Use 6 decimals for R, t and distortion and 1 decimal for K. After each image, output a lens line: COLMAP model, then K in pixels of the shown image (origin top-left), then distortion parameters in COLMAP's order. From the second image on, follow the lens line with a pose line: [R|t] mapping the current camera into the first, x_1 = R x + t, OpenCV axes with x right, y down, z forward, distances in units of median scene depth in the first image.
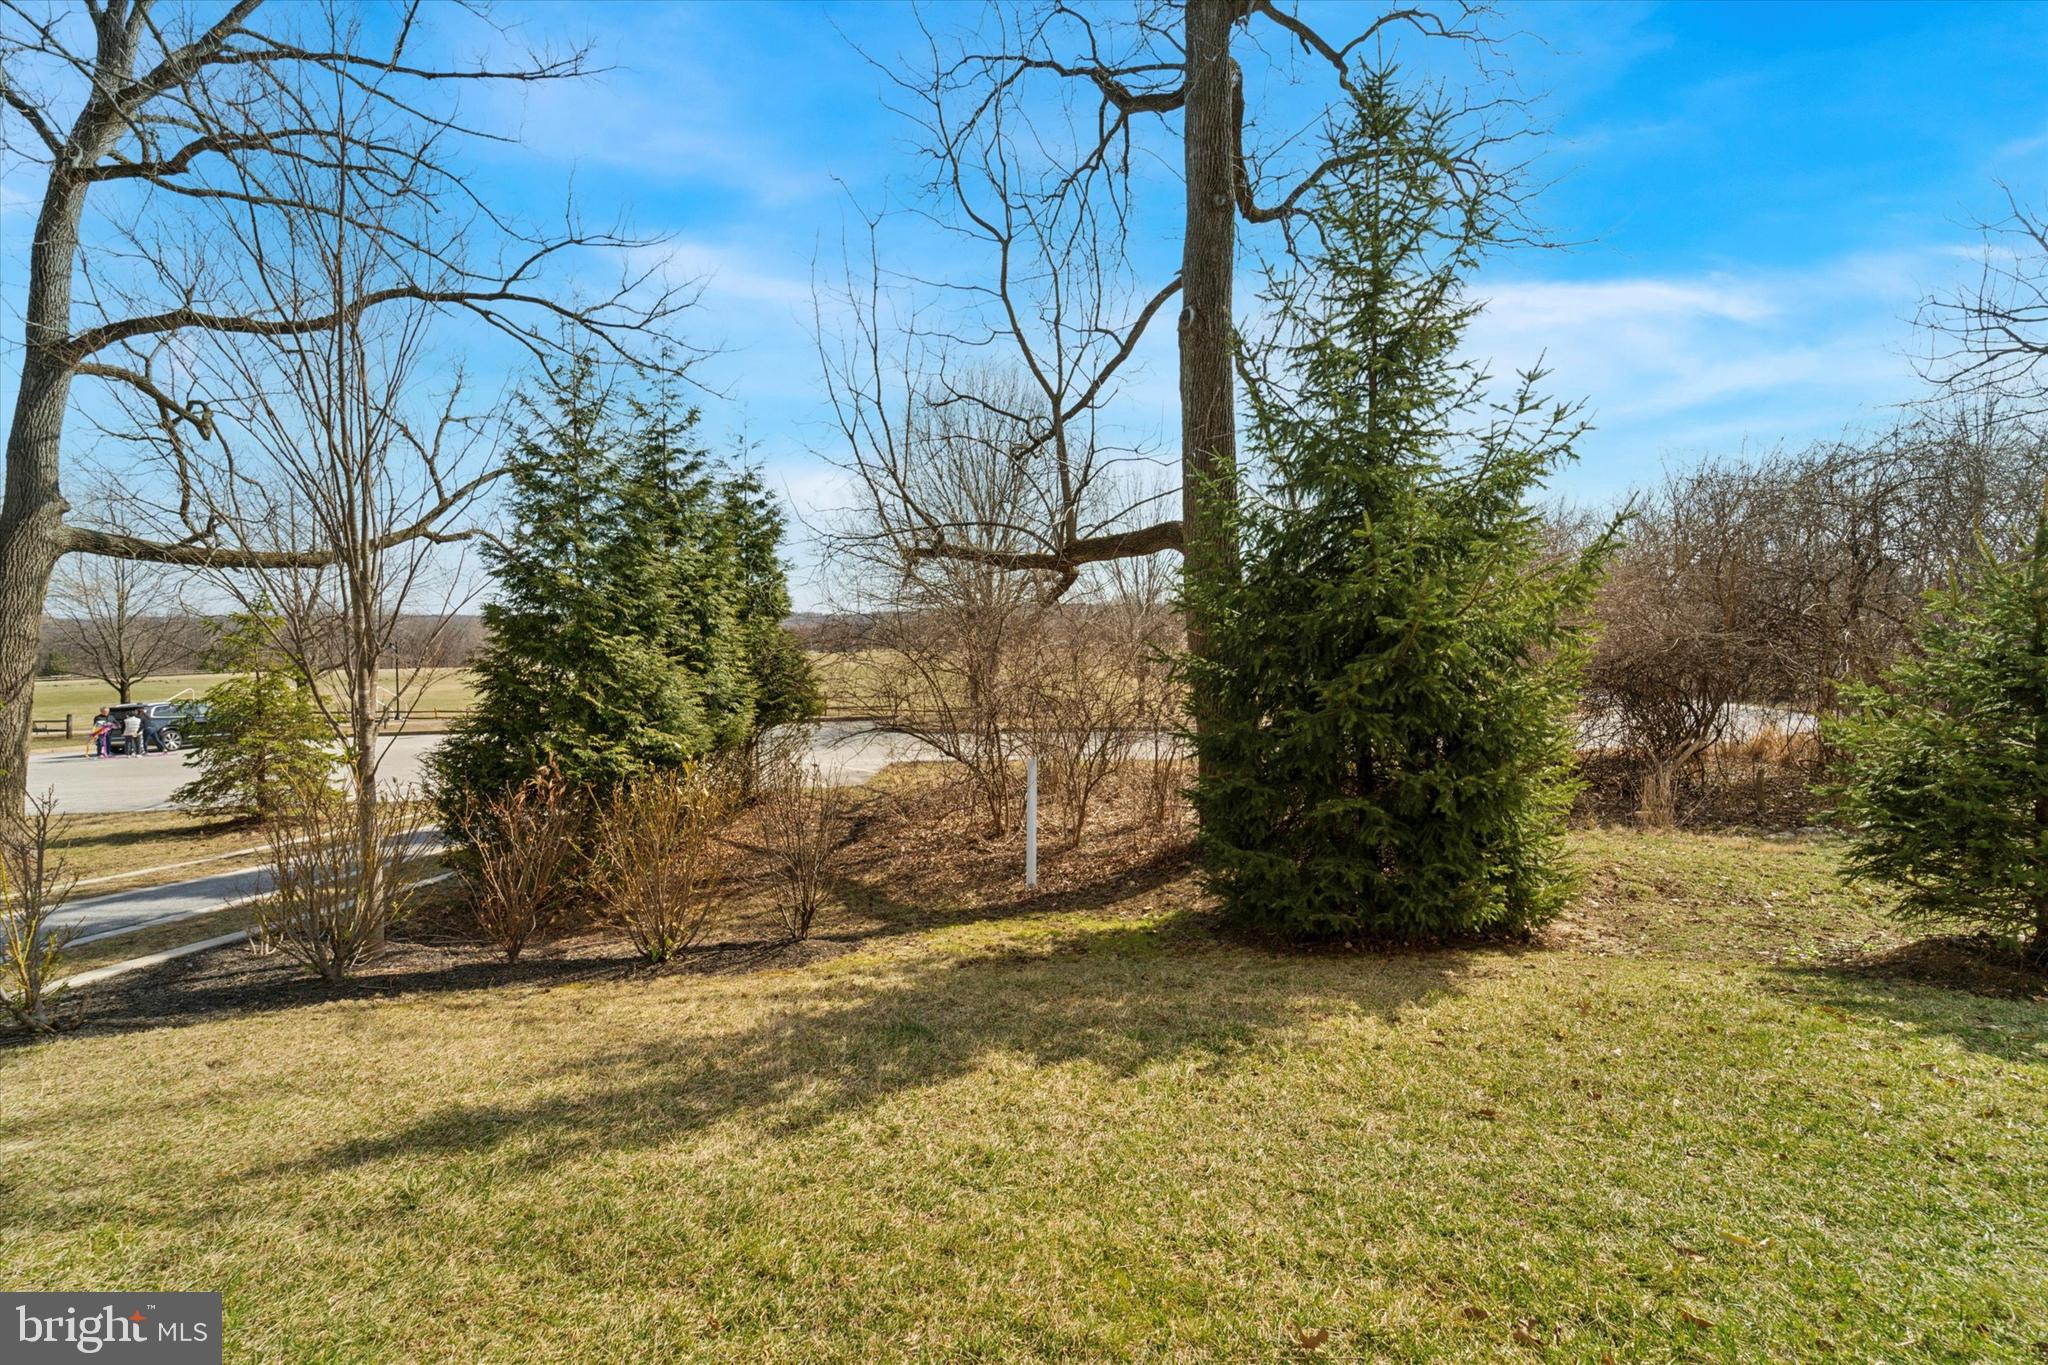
lens RADIAL K [[823.0, 0, 1016.5], [0, 823.0, 687.7], [0, 0, 1]] dist [0.000632, -0.000362]
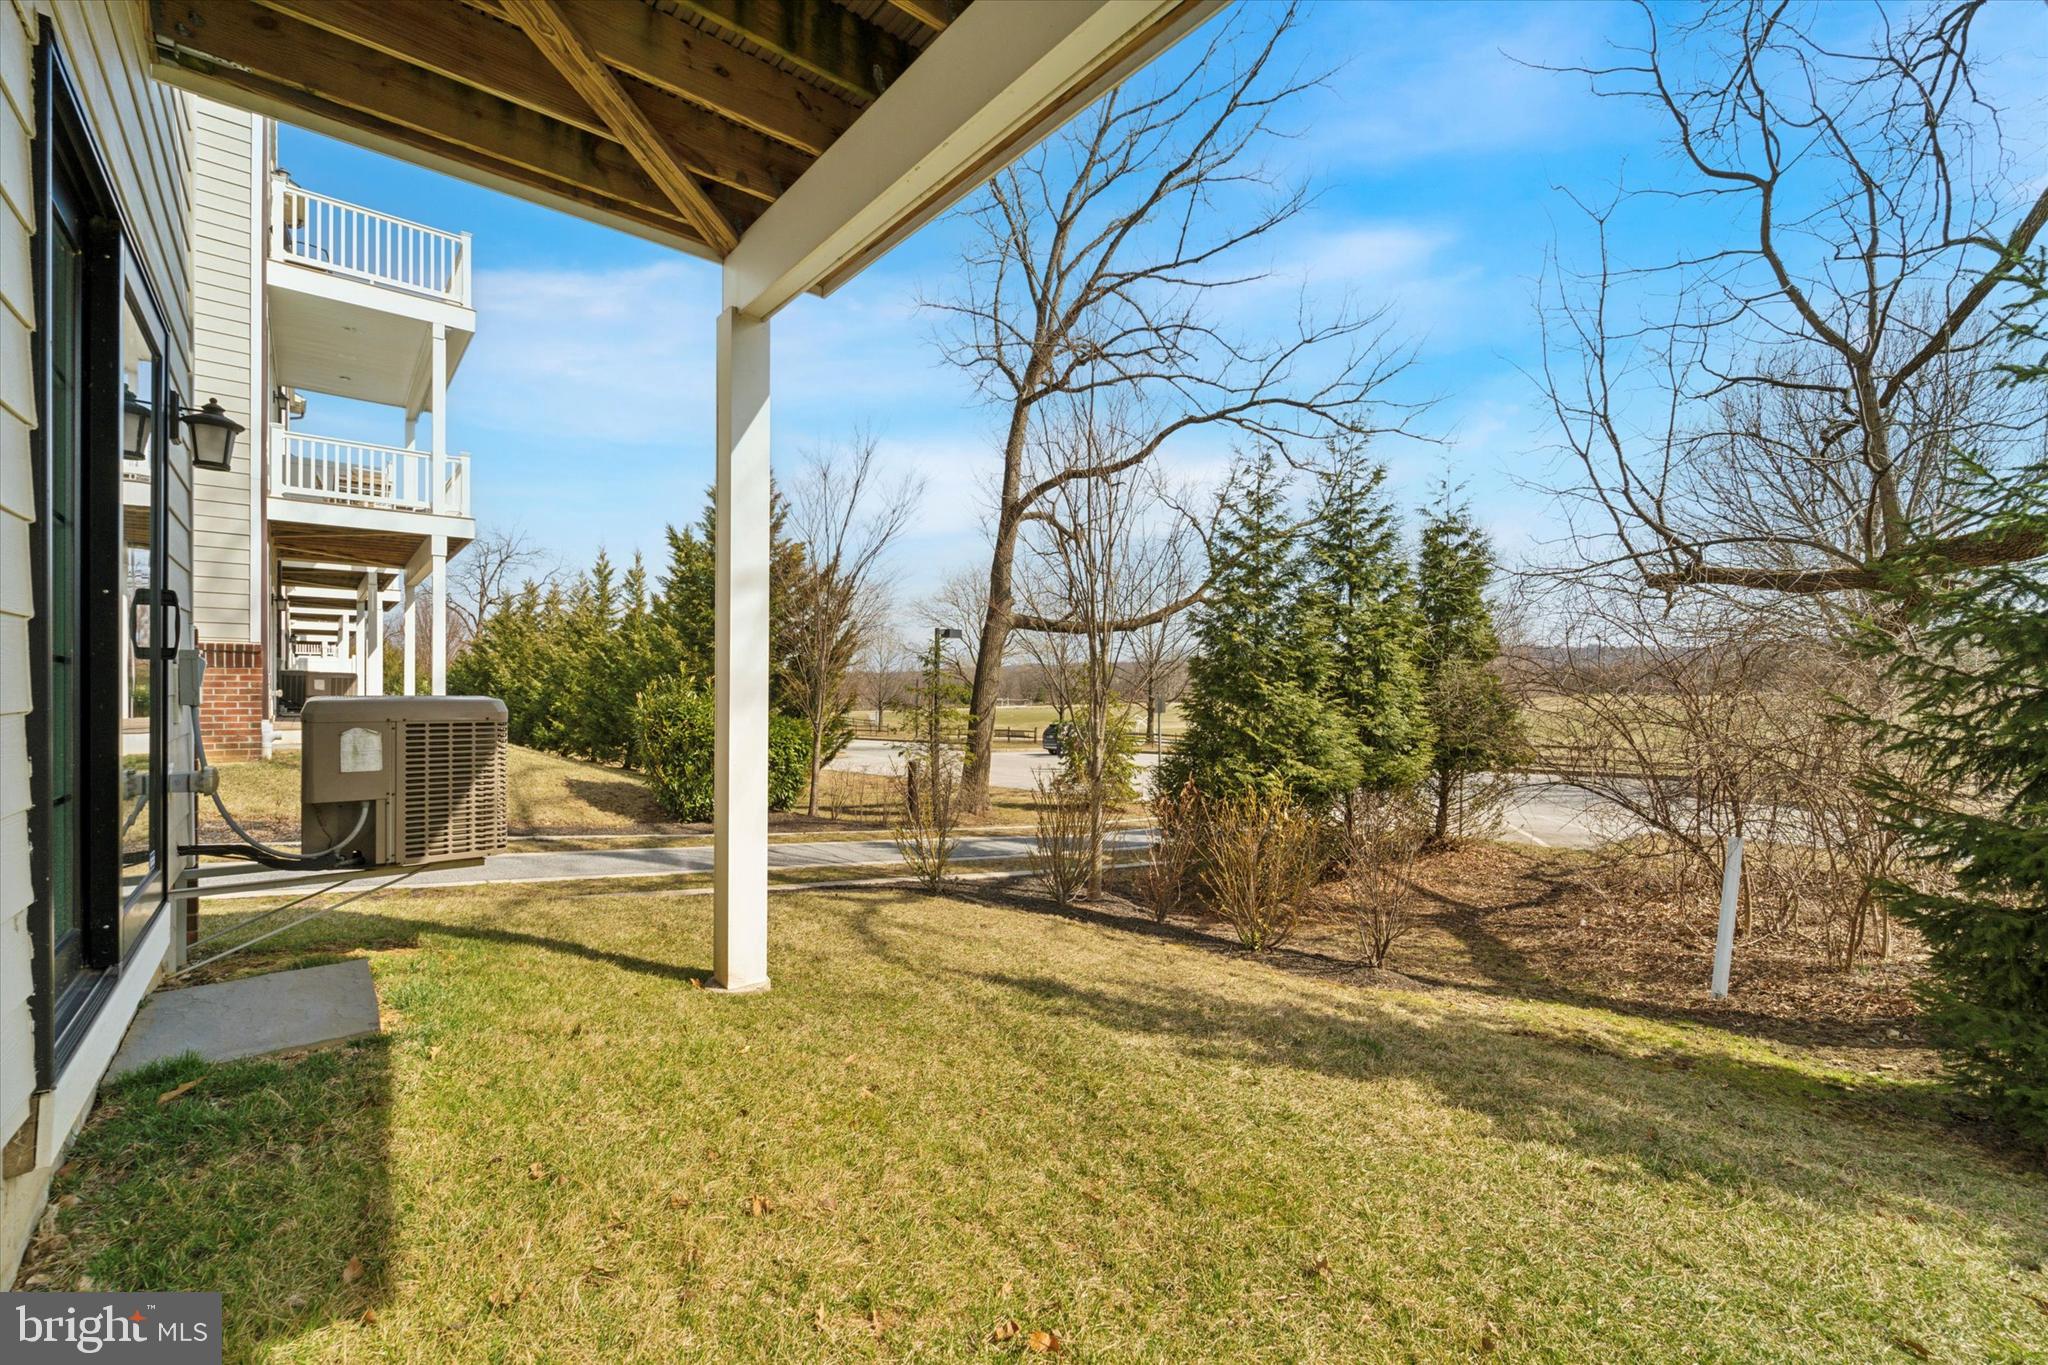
lens RADIAL K [[823.0, 0, 1028.7], [0, 823.0, 697.4], [0, 0, 1]] dist [0.000632, -0.000362]
pose [[0.637892, 0.018599, -0.769902, 0.156165], [-0.045777, 0.998856, -0.013798, -0.005868], [0.768764, 0.044045, 0.638014, -0.029283]]
